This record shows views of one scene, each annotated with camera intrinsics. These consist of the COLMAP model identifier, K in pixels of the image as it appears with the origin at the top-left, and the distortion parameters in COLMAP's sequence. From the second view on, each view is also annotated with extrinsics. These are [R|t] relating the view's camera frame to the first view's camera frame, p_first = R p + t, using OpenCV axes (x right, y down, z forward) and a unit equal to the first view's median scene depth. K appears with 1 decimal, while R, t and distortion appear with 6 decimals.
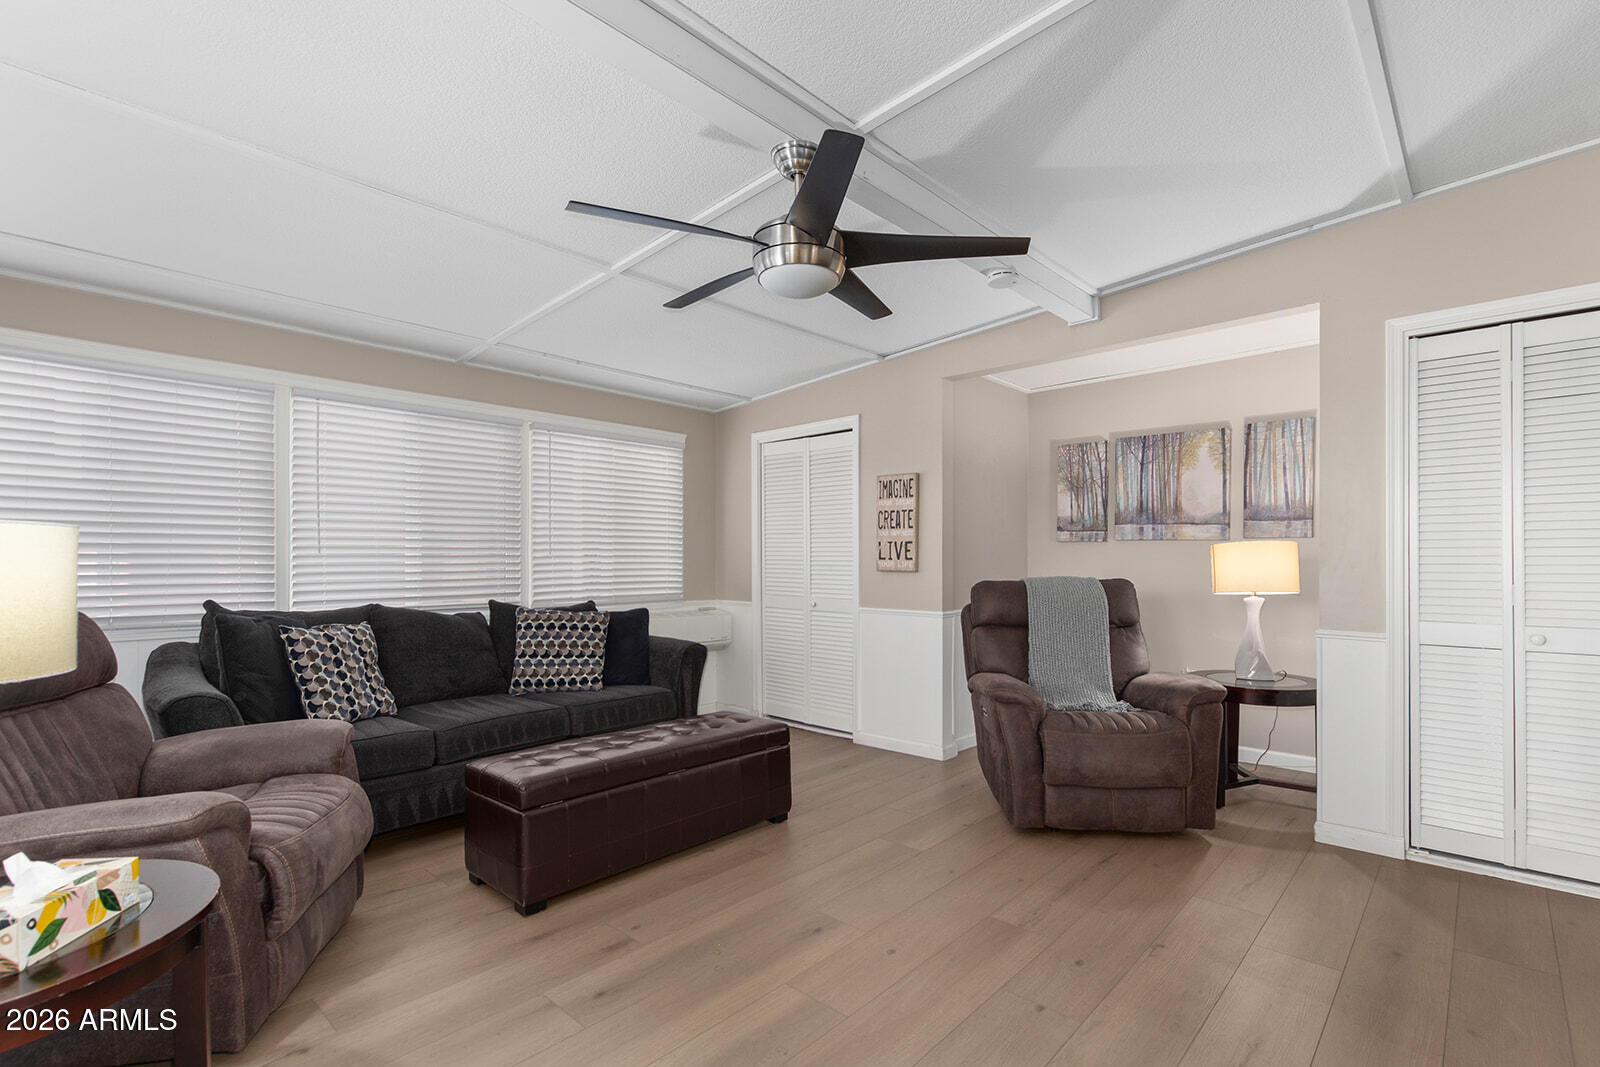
lens RADIAL K [[722.0, 0, 799.3], [0, 722.0, 547.6], [0, 0, 1]] dist [0.002866, 0.000249]
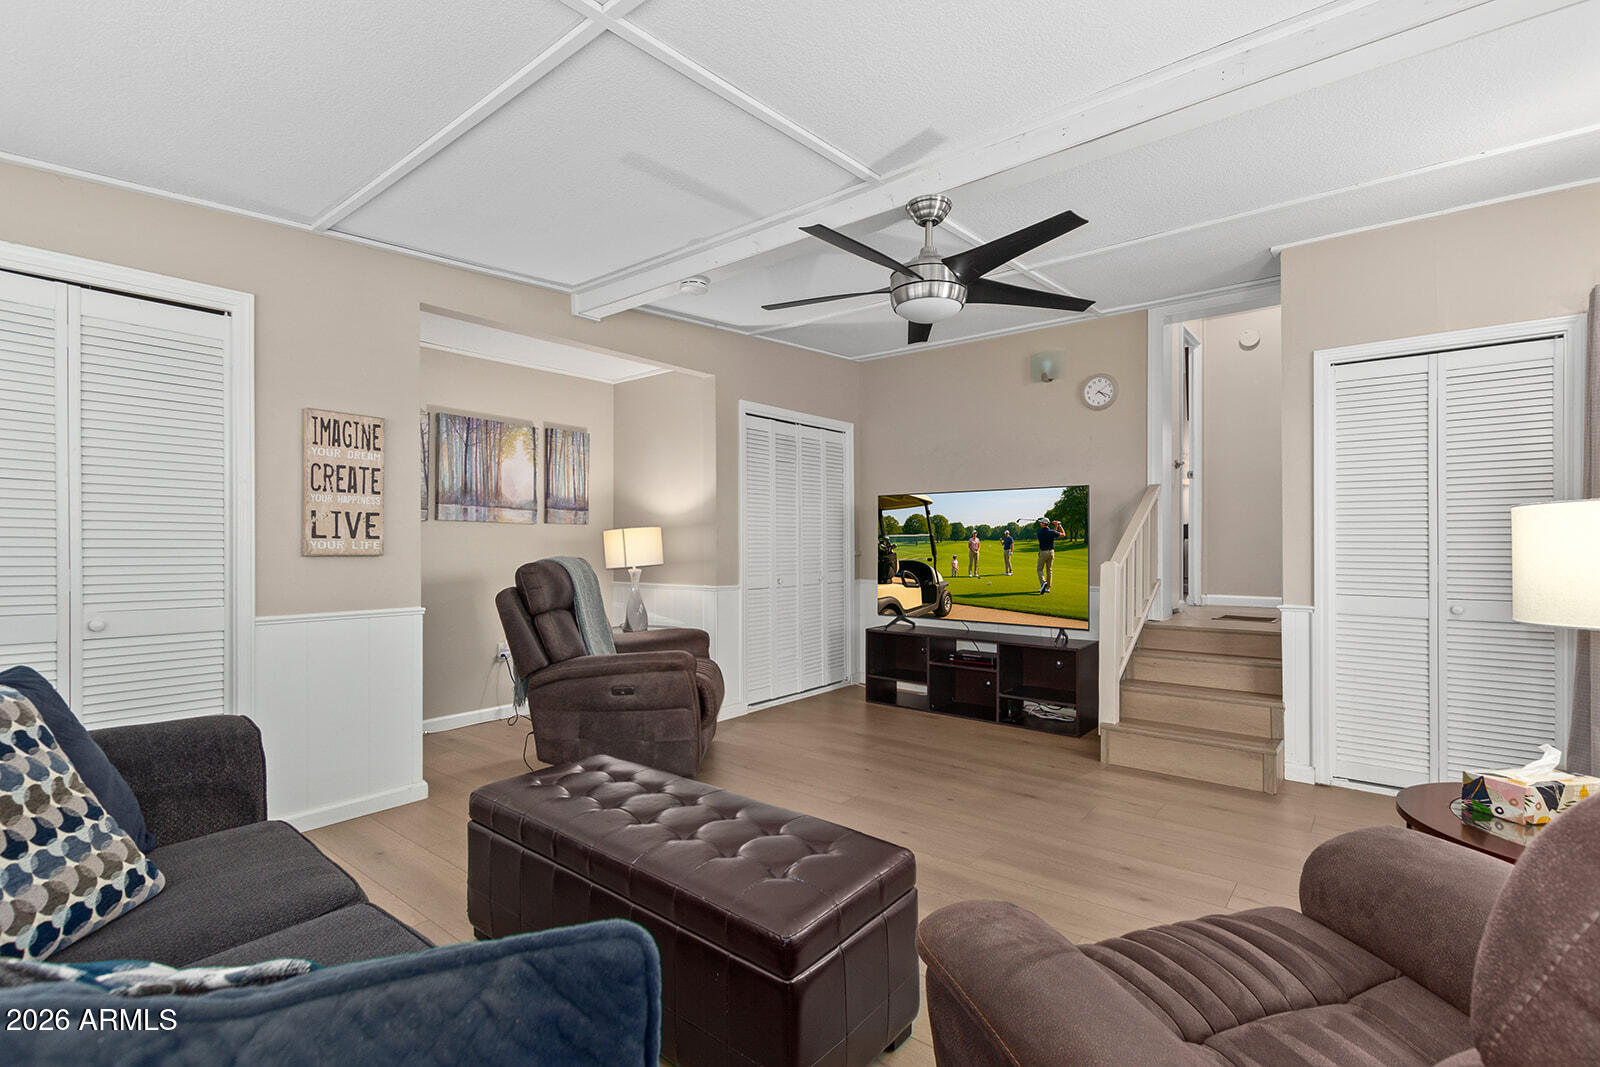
lens RADIAL K [[741.8, 0, 801.5], [0, 741.8, 542.5], [0, 0, 1]] dist [-0.002135, -0.000174]
pose [[-0.074030, 0.003629, 0.997249, -0.595629], [-0.016375, 0.999854, -0.004854, 0.016877], [-0.997122, -0.016690, -0.073960, 0.626755]]
